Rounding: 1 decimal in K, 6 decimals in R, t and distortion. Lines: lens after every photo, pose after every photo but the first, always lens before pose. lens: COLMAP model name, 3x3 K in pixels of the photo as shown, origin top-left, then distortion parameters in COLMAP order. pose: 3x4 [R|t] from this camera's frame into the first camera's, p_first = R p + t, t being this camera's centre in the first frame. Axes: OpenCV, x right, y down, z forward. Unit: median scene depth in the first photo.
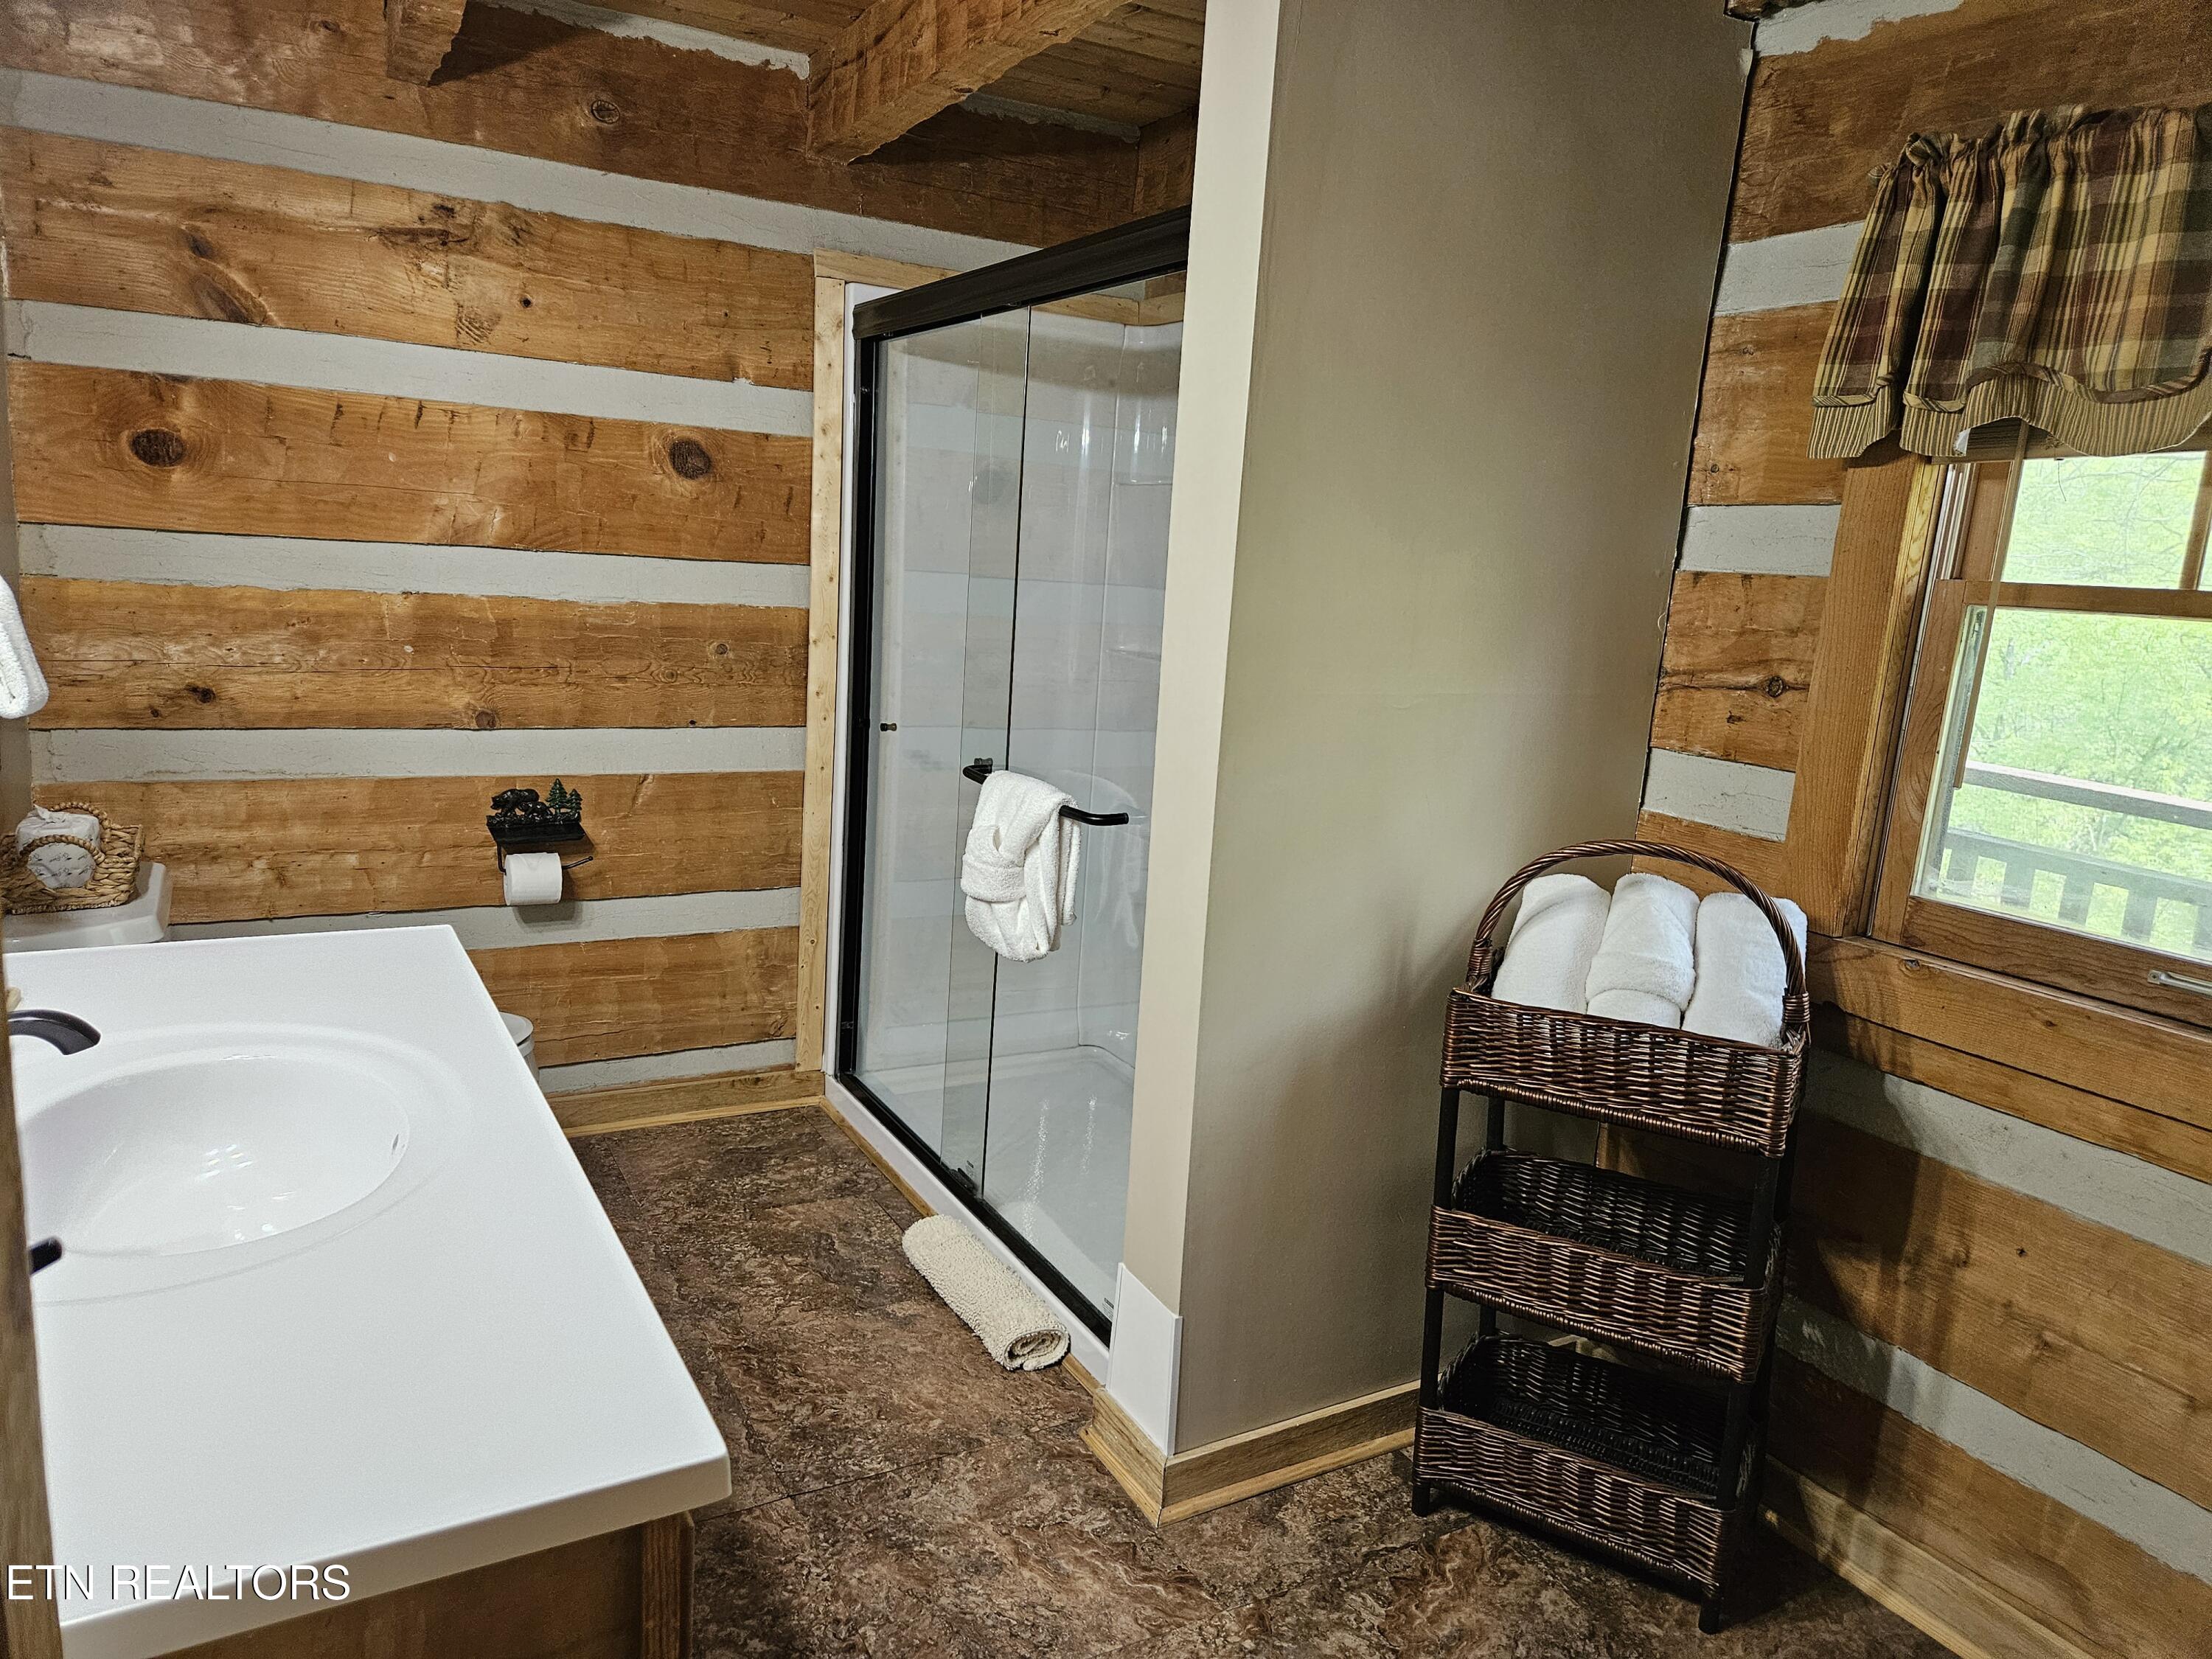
lens RADIAL K [[1464.6, 0, 1106.0], [0, 1464.6, 829.5], [0, 0, 1]] dist [0.002007, 0.000777]
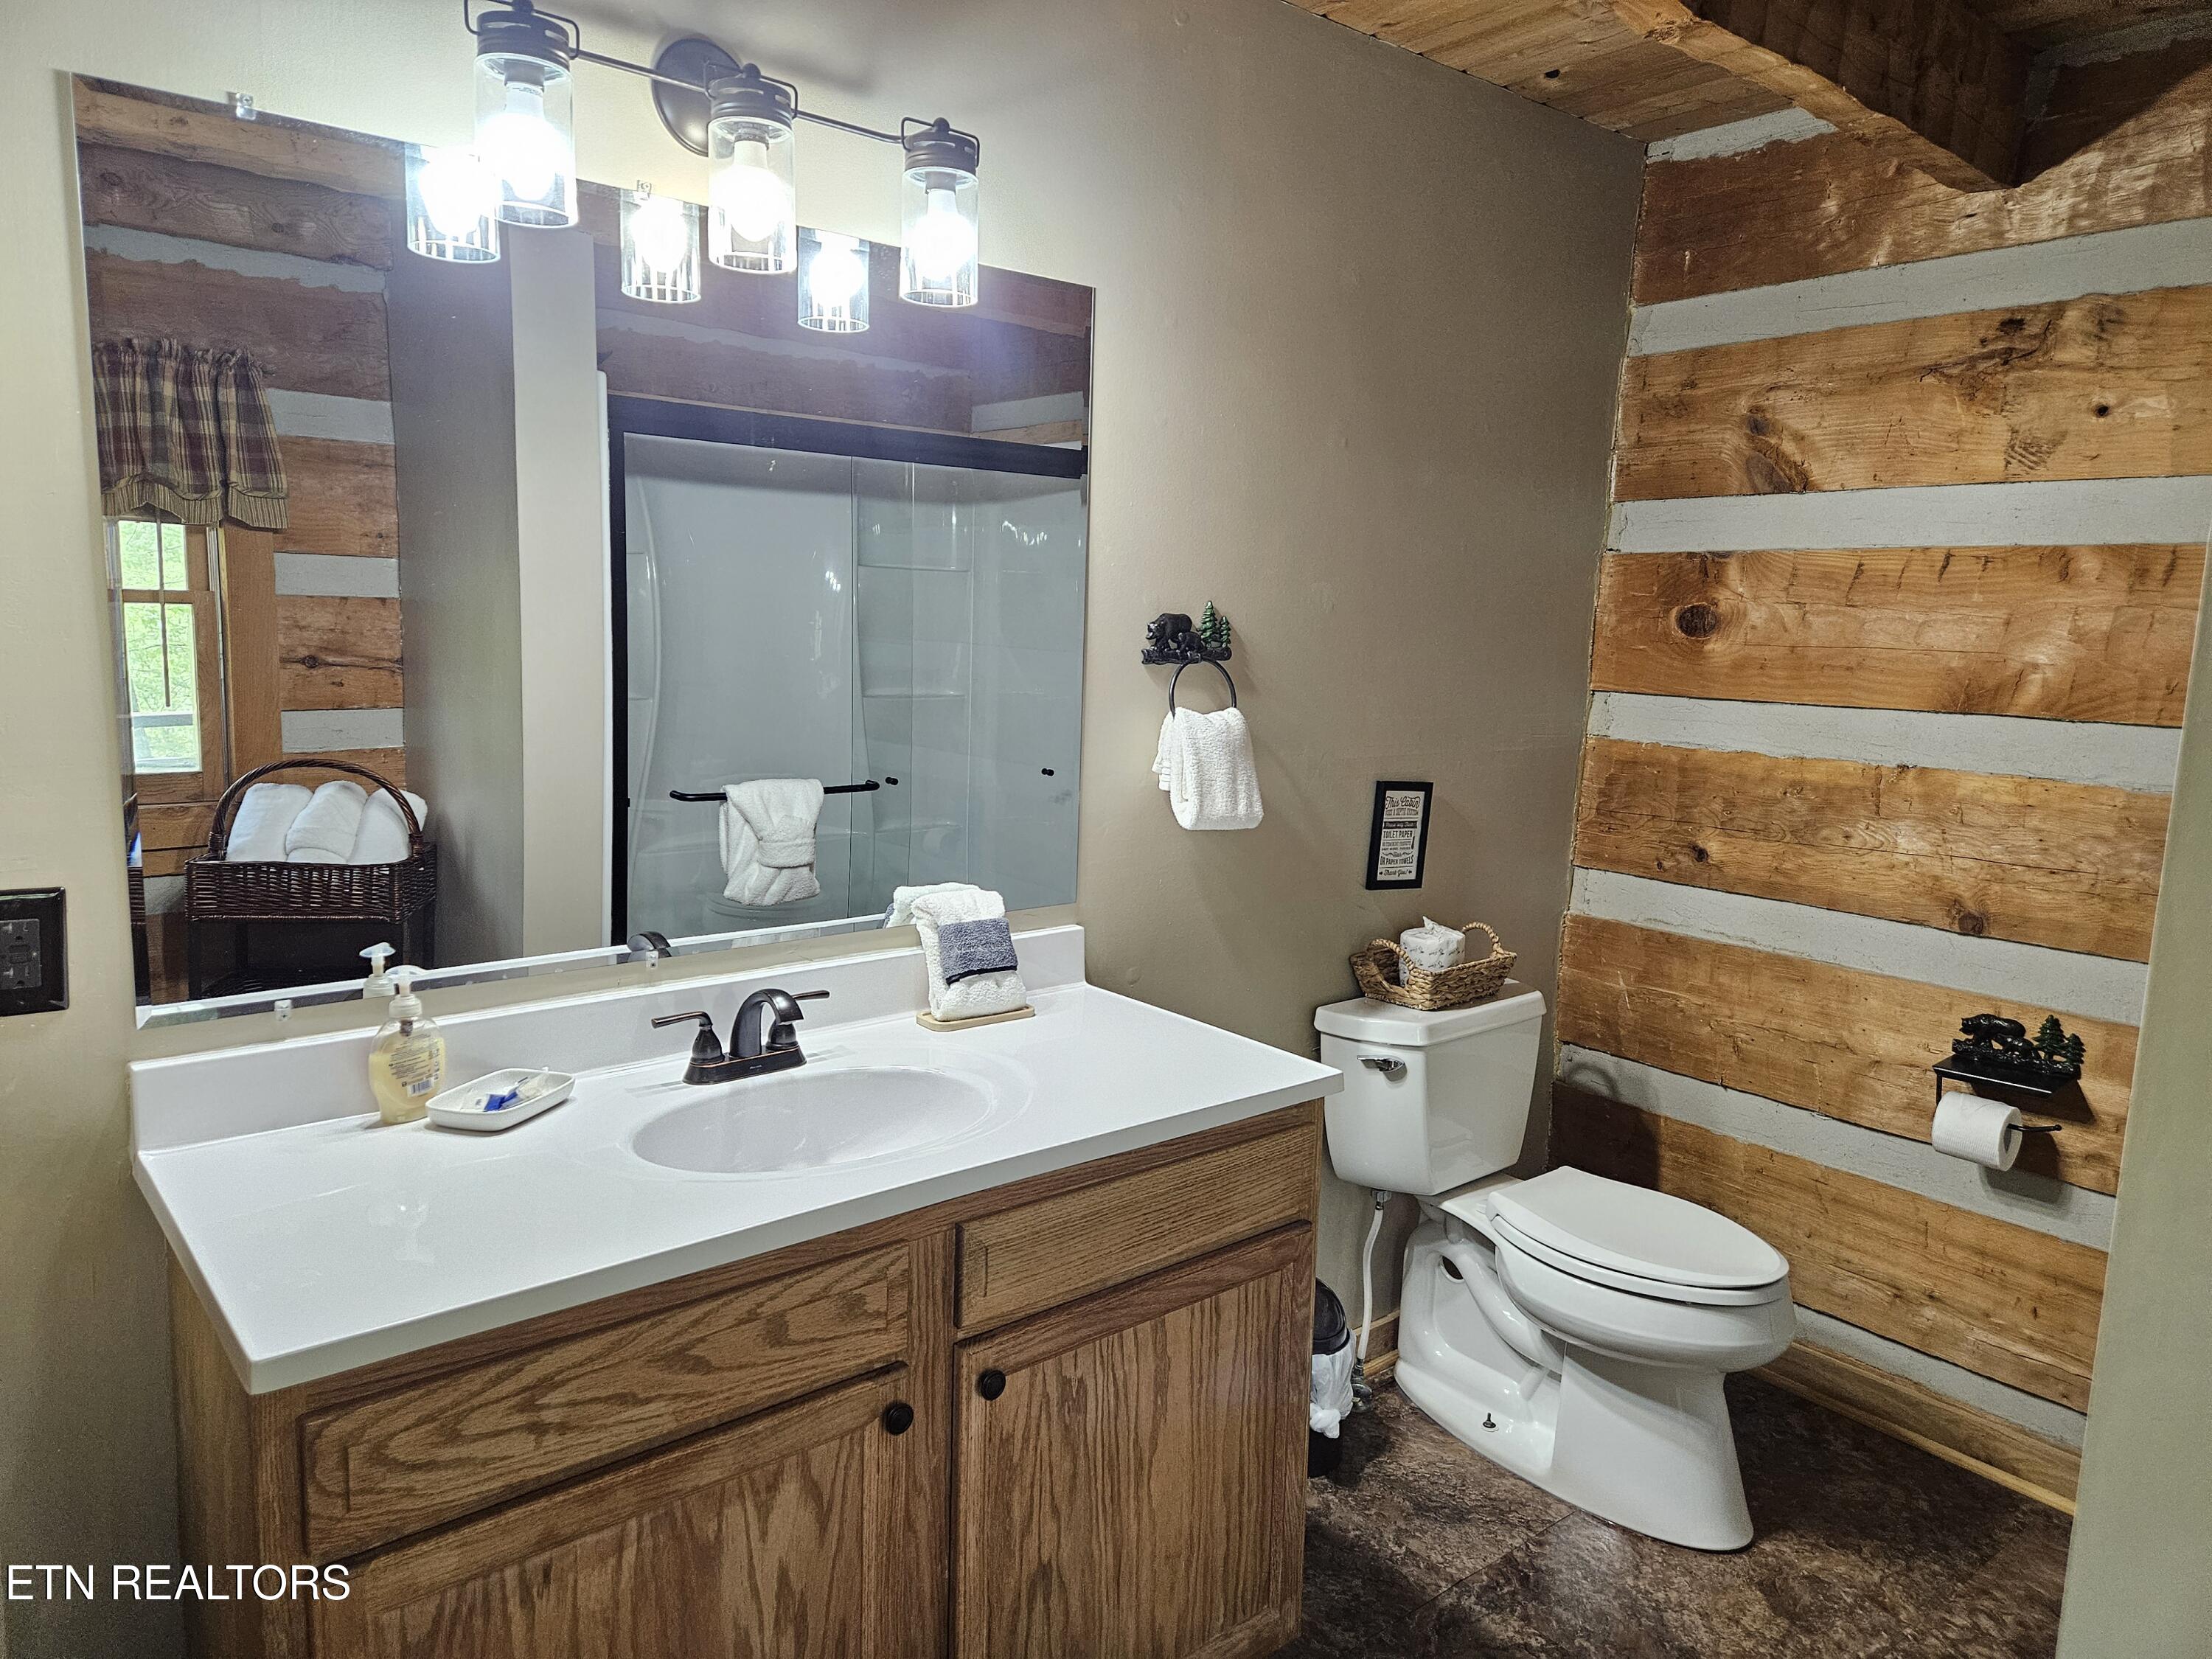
lens RADIAL K [[1433.9, 0, 1105.5], [0, 1433.9, 805.8], [0, 0, 1]] dist [0.000308, -0.000272]
pose [[0.164924, 0.066347, -0.984072, 0.295455], [-0.206104, 0.978026, 0.031397, -0.068402], [0.964532, 0.197643, 0.174974, 0.404293]]
